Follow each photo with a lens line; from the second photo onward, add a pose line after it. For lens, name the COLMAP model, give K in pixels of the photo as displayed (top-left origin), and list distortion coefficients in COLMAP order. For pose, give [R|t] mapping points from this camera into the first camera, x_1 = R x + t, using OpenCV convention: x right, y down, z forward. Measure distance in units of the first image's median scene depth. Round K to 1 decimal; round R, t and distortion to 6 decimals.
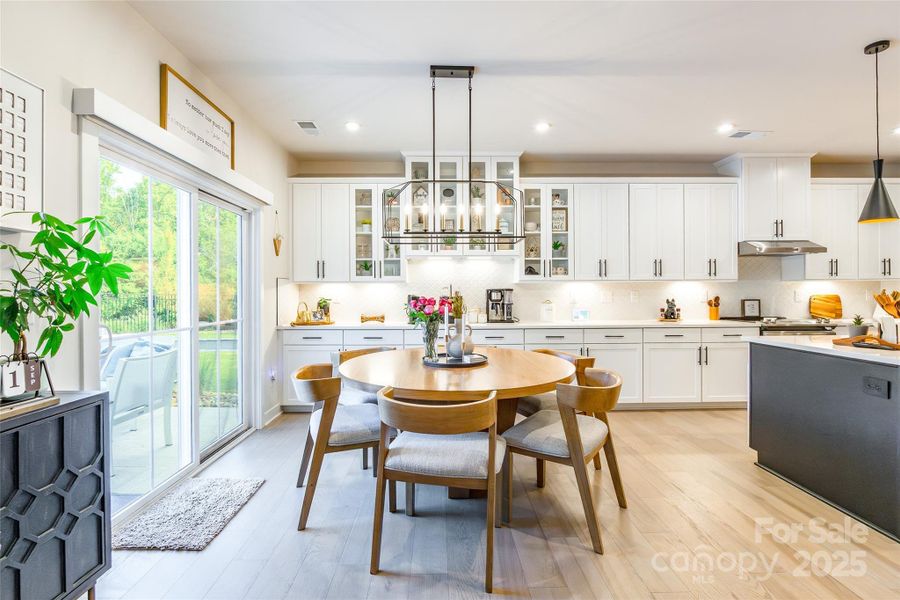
lens RADIAL K [[418.5, 0, 445.9], [0, 418.5, 293.0], [0, 0, 1]] dist [-0.013673, 0.000225]
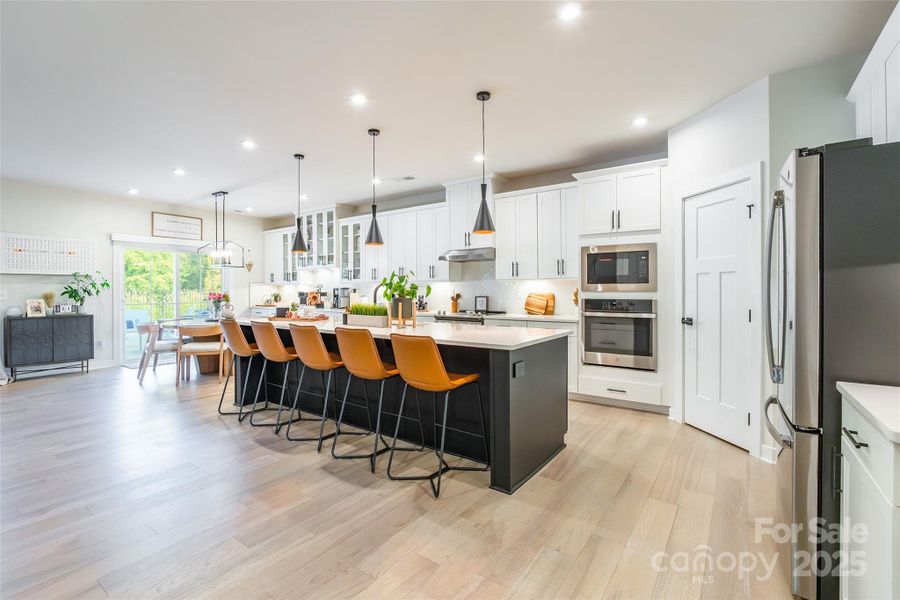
lens RADIAL K [[415.7, 0, 427.5], [0, 415.7, 292.1], [0, 0, 1]] dist [-0.015470, -0.000613]
pose [[0.791576, 0.005667, -0.611045, 1.417313], [-0.001095, 0.999969, 0.007855, -0.006592], [0.611070, -0.005549, 0.791557, -0.064249]]
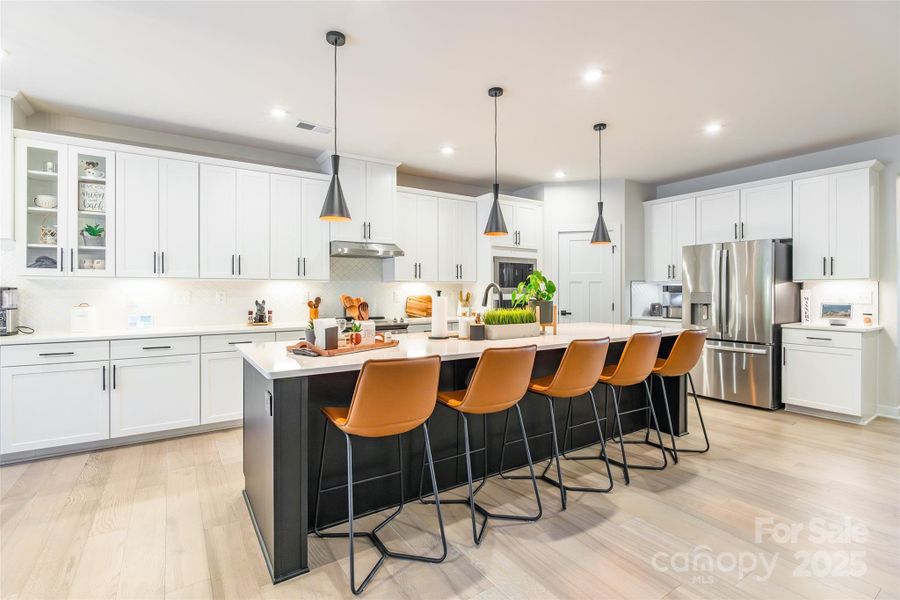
lens RADIAL K [[418.1, 0, 462.1], [0, 418.1, 292.4], [0, 0, 1]] dist [-0.011719, -0.000100]
pose [[0.831989, 0.003007, 0.554784, 0.410529], [-0.002517, 0.999995, -0.001646, -0.002316], [-0.554786, -0.000027, 0.831993, 0.010283]]
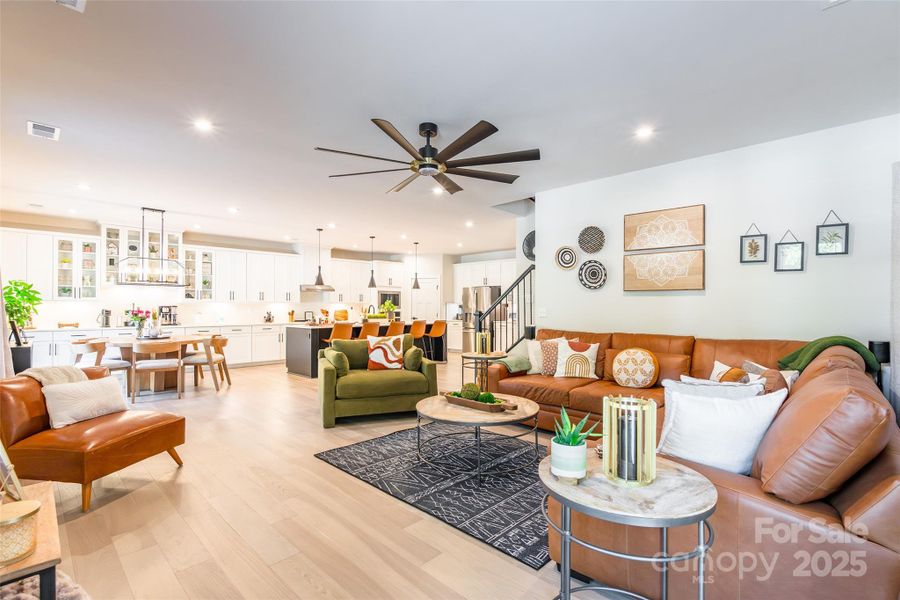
lens RADIAL K [[424.2, 0, 453.6], [0, 424.2, 308.0], [0, 0, 1]] dist [-0.000243, -0.010612]
pose [[0.711883, 0.004189, 0.702285, -0.266192], [-0.002753, 0.999991, -0.003174, 0.001209], [-0.702292, 0.000326, 0.711888, -1.095958]]
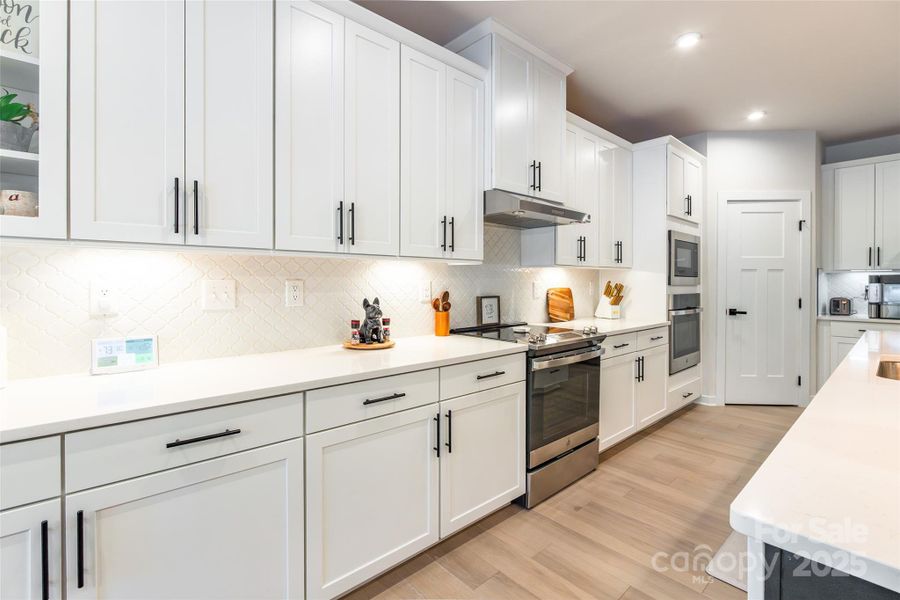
lens RADIAL K [[403.1, 0, 450.8], [0, 403.1, 285.2], [0, 0, 1]] dist [-0.015043, -0.000095]
pose [[0.746772, 0.001438, 0.665078, 0.318121], [-0.004259, 0.999987, 0.002620, -0.001697], [-0.665066, -0.004789, 0.746769, 0.627312]]
